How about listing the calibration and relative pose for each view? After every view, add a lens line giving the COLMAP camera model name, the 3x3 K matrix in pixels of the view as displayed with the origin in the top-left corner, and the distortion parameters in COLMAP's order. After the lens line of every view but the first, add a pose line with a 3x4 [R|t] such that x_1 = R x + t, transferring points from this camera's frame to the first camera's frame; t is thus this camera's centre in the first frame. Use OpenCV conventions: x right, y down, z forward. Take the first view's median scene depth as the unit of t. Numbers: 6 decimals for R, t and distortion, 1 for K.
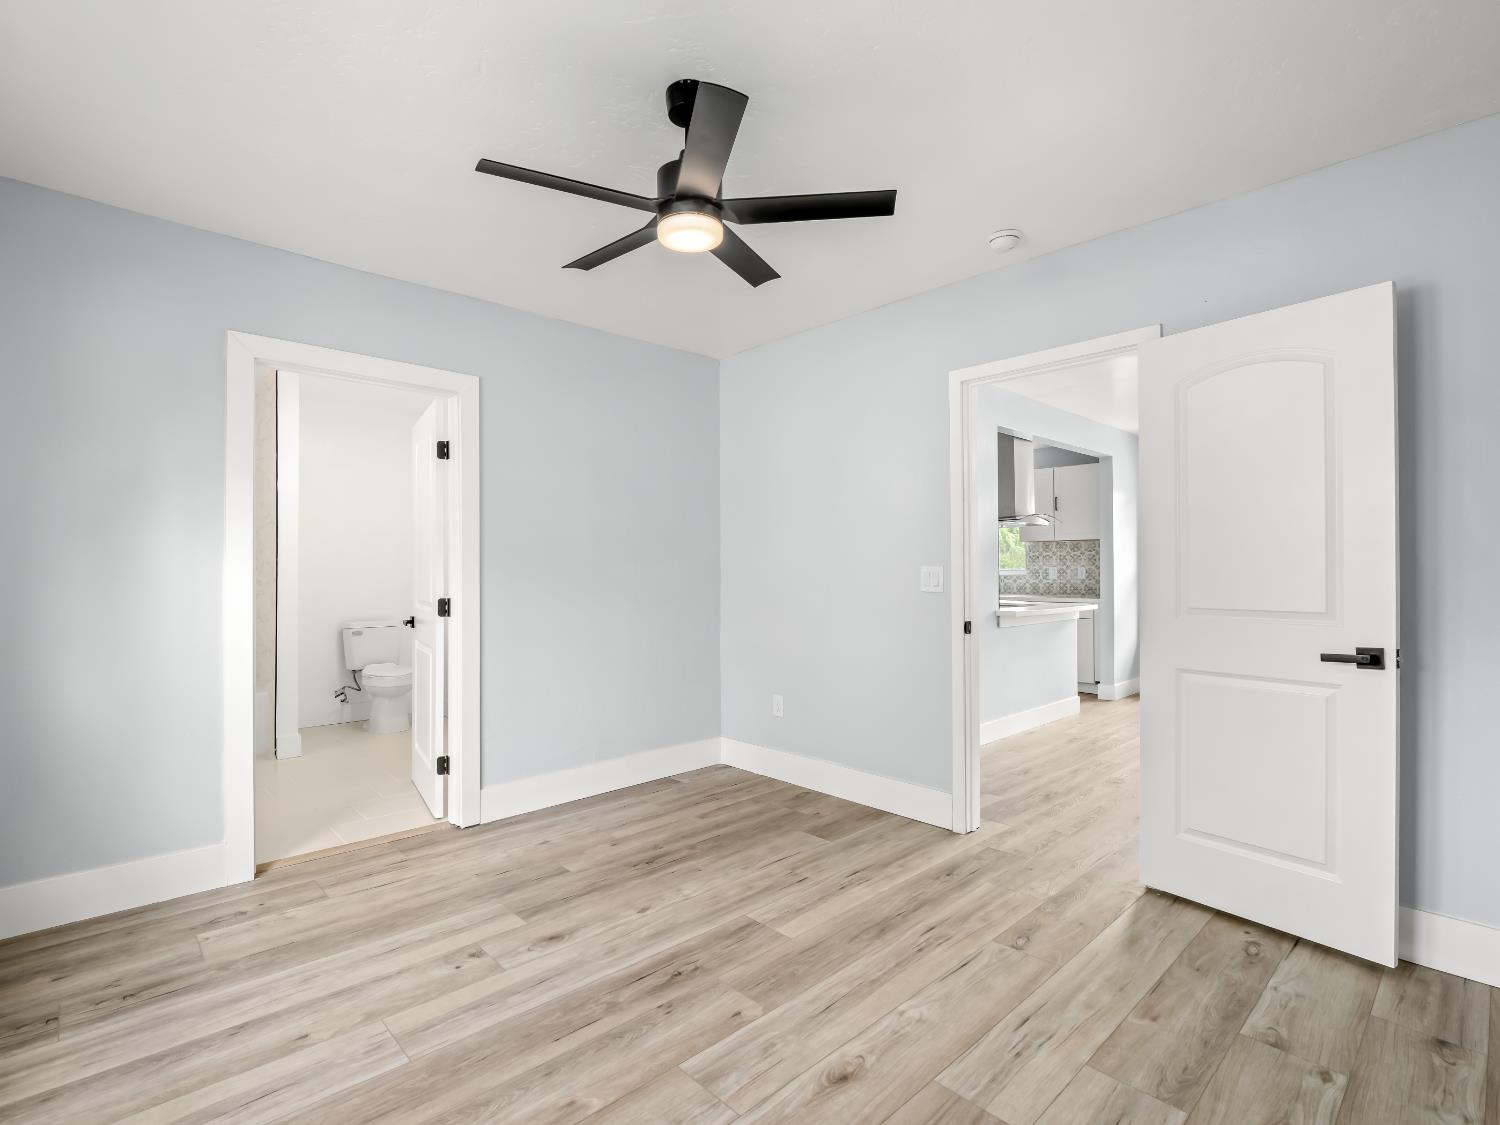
lens RADIAL K [[732.2, 0, 744.5], [0, 732.2, 567.6], [0, 0, 1]] dist [-0.007684, -0.004681]
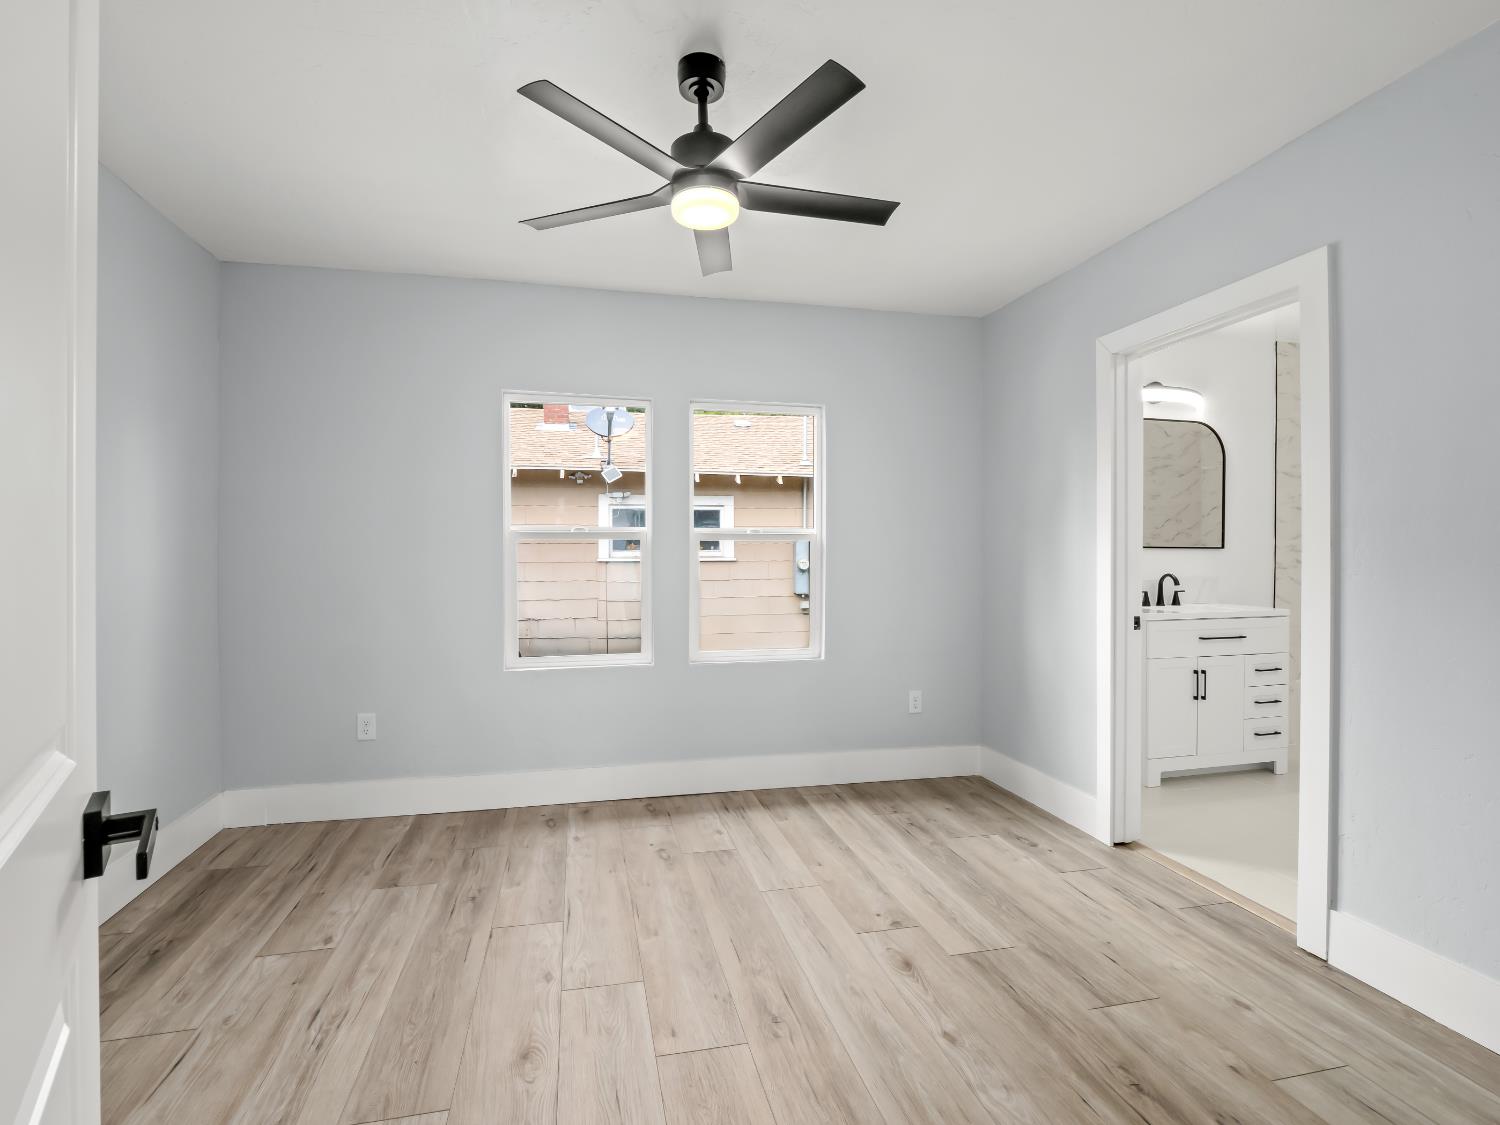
lens RADIAL K [[732.2, 0, 739.6], [0, 732.2, 555.5], [0, 0, 1]] dist [-0.007684, -0.004681]
pose [[-0.513923, 0.001184, -0.857835, 0.651208], [0.005200, 0.999985, -0.001735, 0.002811], [0.857820, -0.005352, -0.513922, 1.360248]]
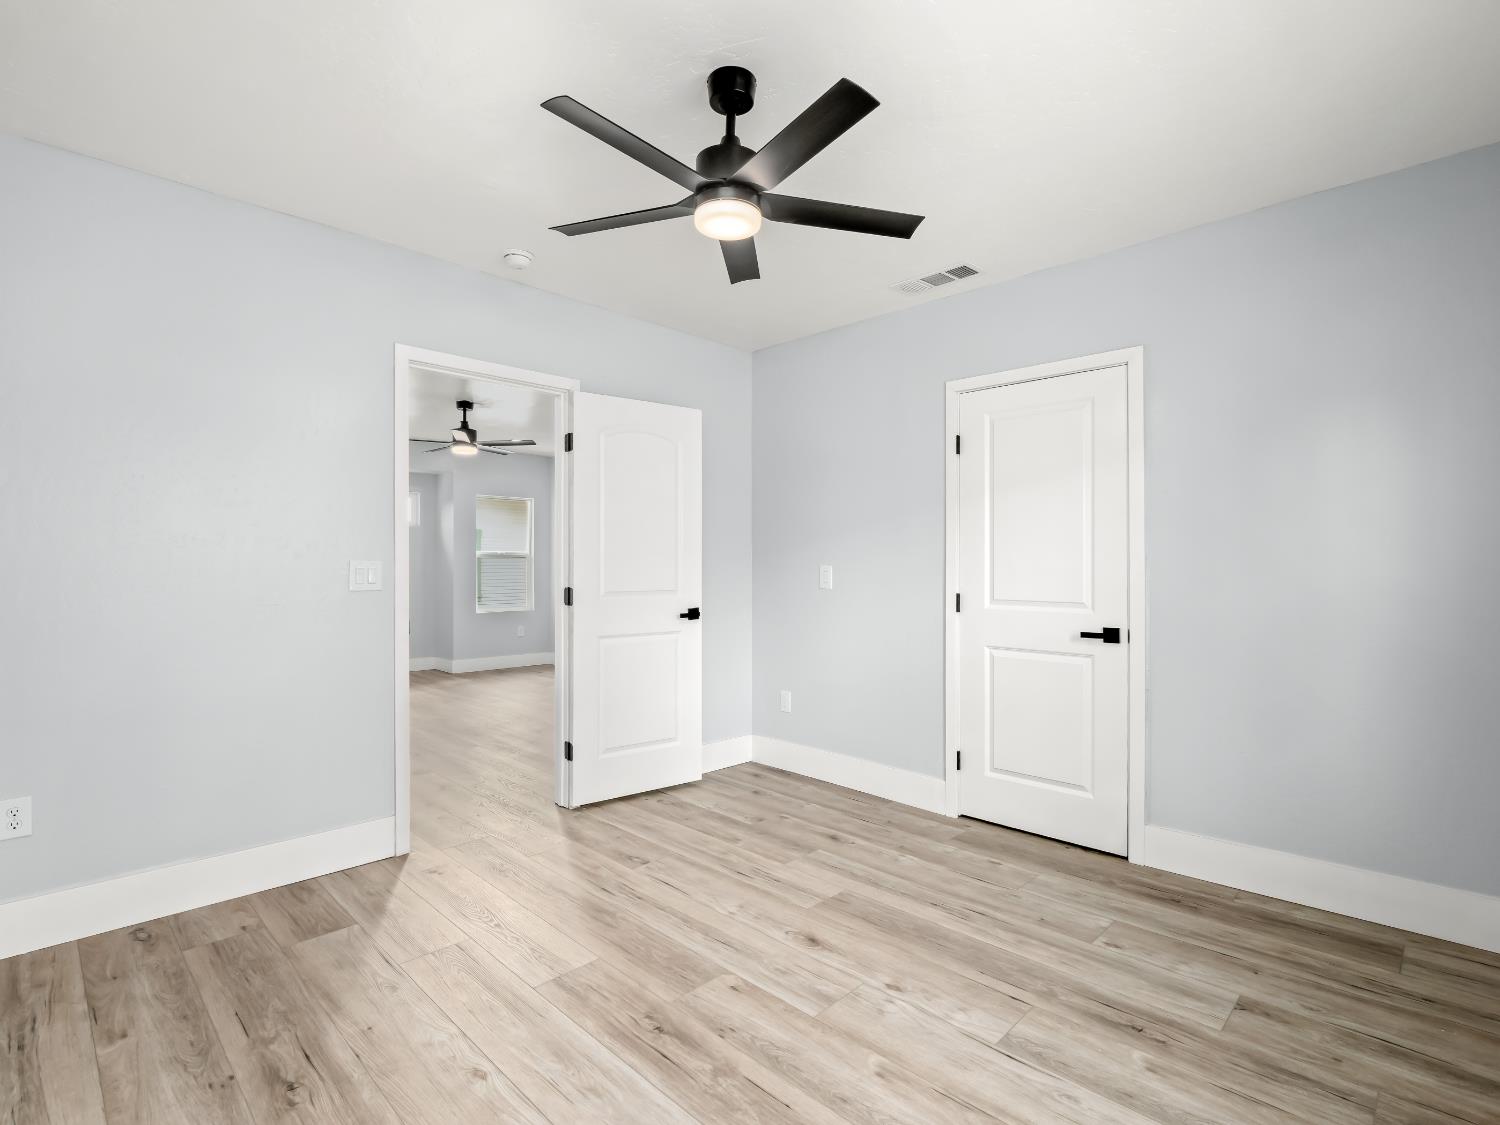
lens RADIAL K [[732.2, 0, 752.2], [0, 732.2, 568.3], [0, 0, 1]] dist [-0.007684, -0.004681]
pose [[-0.043247, -0.002954, 0.999060, -0.924602], [-0.004376, 0.999987, 0.002767, 0.005438], [-0.999055, -0.004252, -0.043259, 0.894298]]
